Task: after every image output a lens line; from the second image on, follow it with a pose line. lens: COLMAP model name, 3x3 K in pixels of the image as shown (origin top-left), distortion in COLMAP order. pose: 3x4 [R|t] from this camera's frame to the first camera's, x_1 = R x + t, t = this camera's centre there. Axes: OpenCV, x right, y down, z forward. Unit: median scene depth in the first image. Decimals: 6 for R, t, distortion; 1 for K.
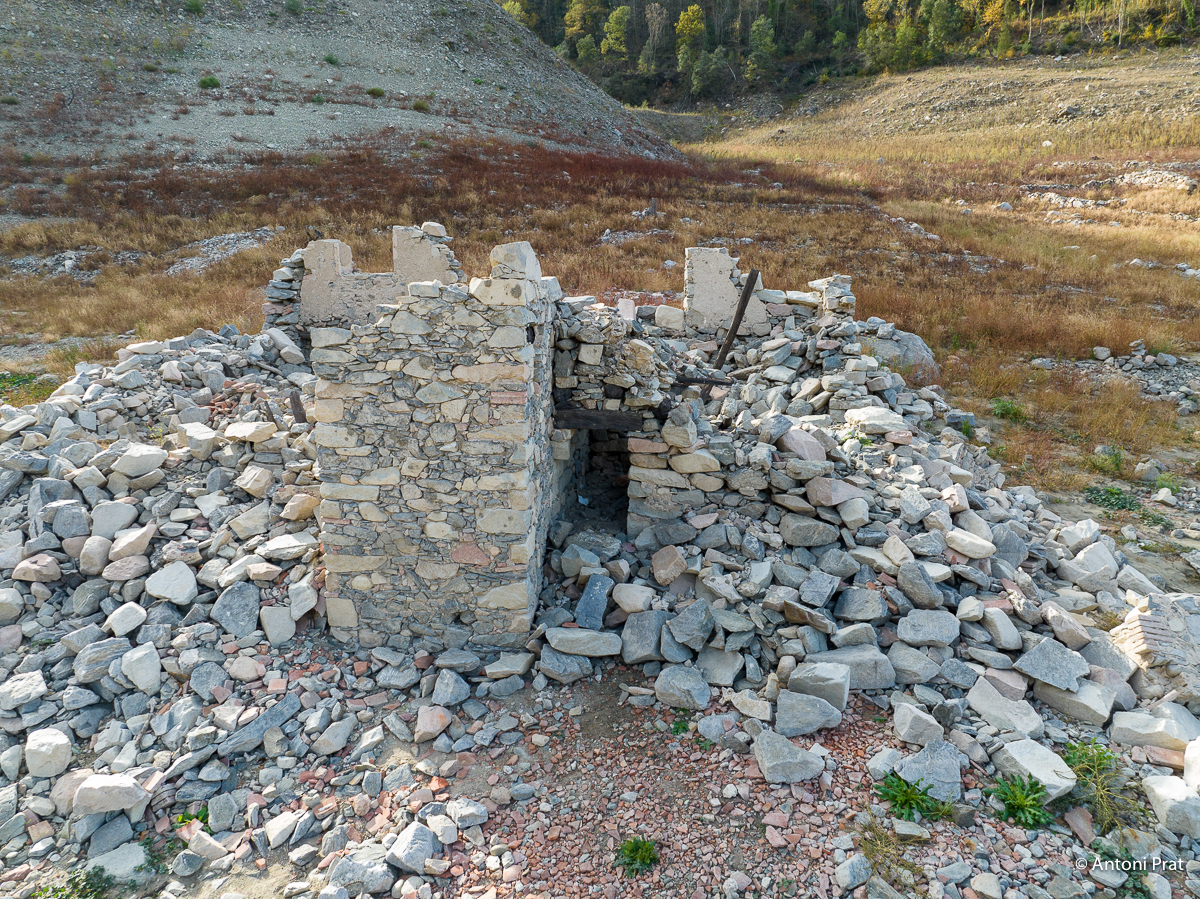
lens RADIAL K [[840.7, 0, 598.4], [0, 840.7, 453.2], [0, 0, 1]] dist [-0.052250, 0.023577]
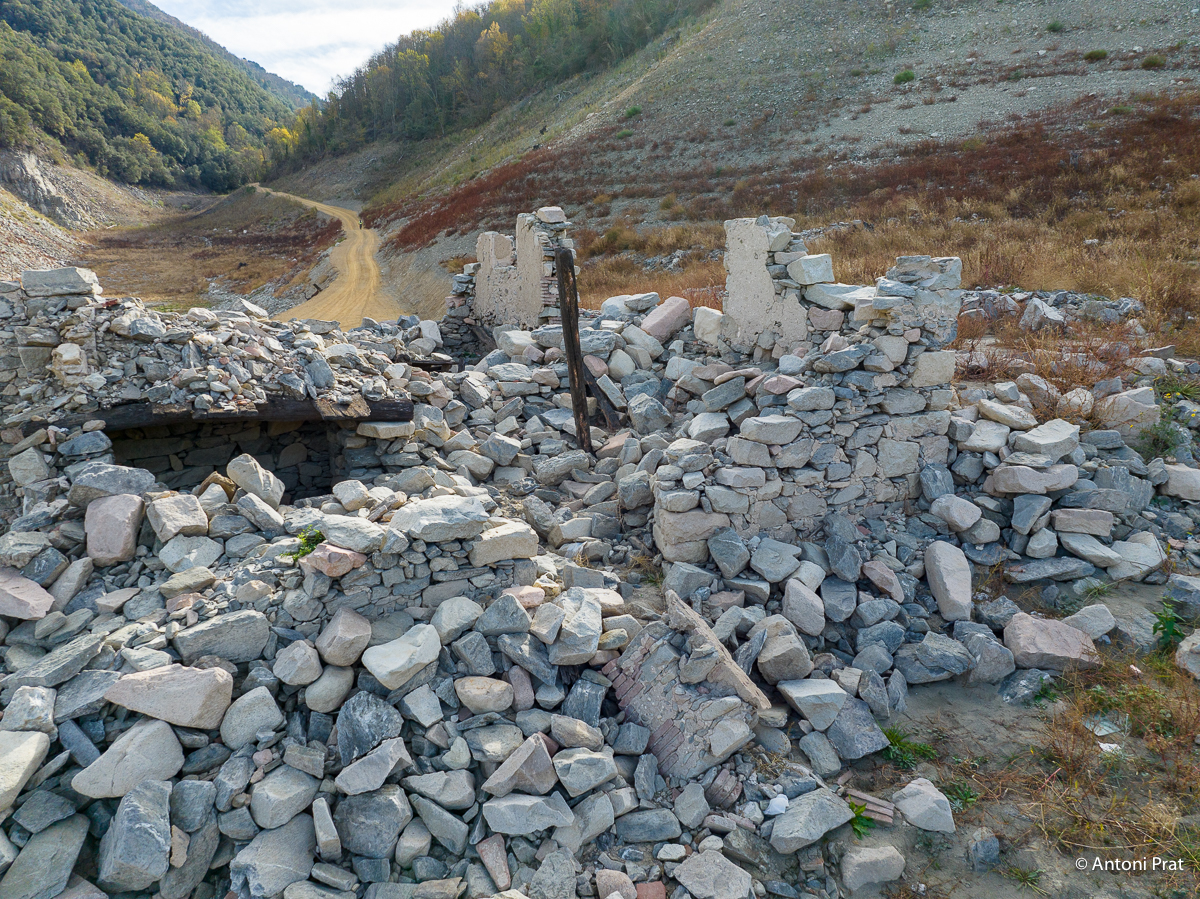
lens RADIAL K [[840.7, 0, 597.8], [0, 840.7, 447.9], [0, 0, 1]] dist [-0.052250, 0.023577]
pose [[0.616569, 0.152330, -0.772424, 0.136570], [-0.155952, 0.985294, 0.069825, -0.025120], [0.771701, 0.077408, 0.631258, 0.129620]]
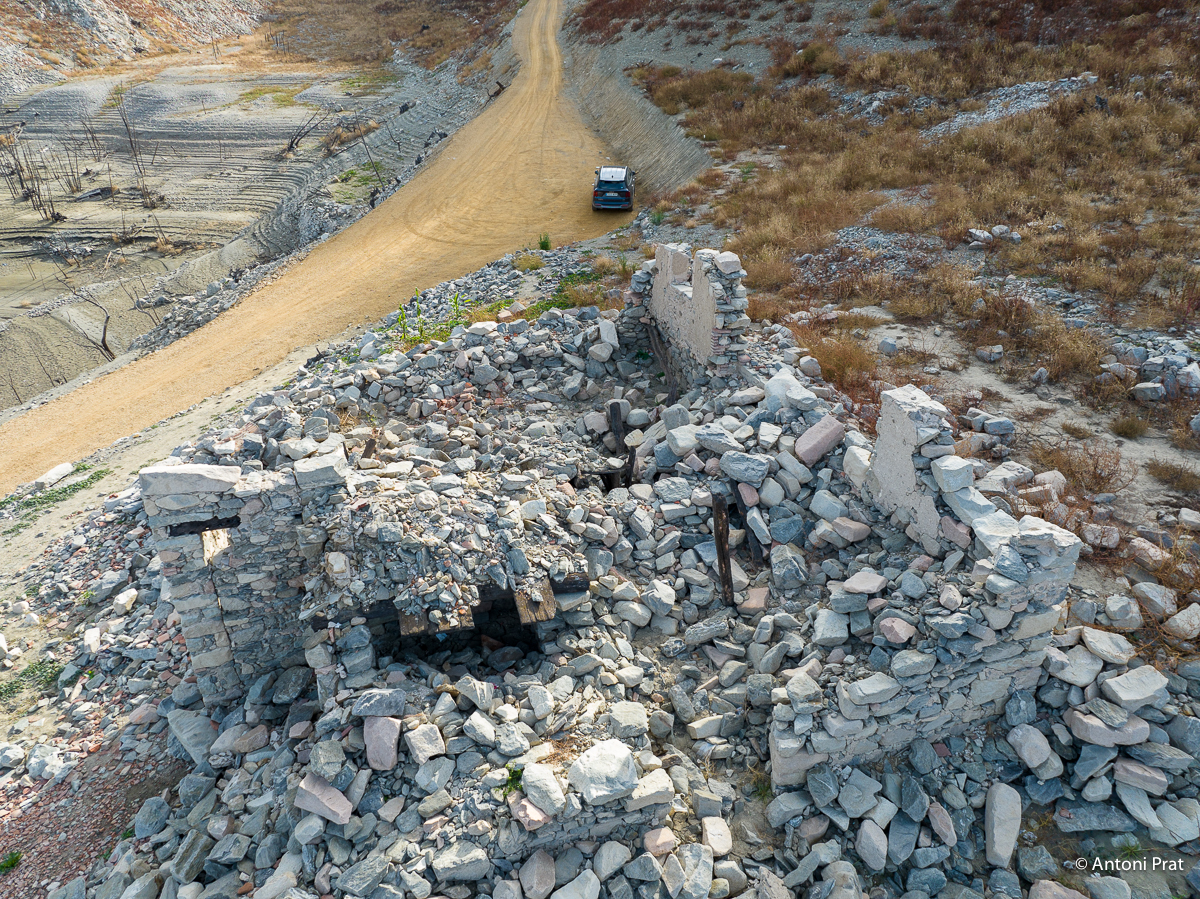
lens RADIAL K [[840.7, 0, 599.7], [0, 840.7, 445.3], [0, 0, 1]] dist [-0.052250, 0.023577]
pose [[0.439287, 0.415292, -0.796592, 0.136297], [-0.183139, 0.909509, 0.373166, -0.102886], [0.879481, -0.018040, 0.475592, 0.114291]]
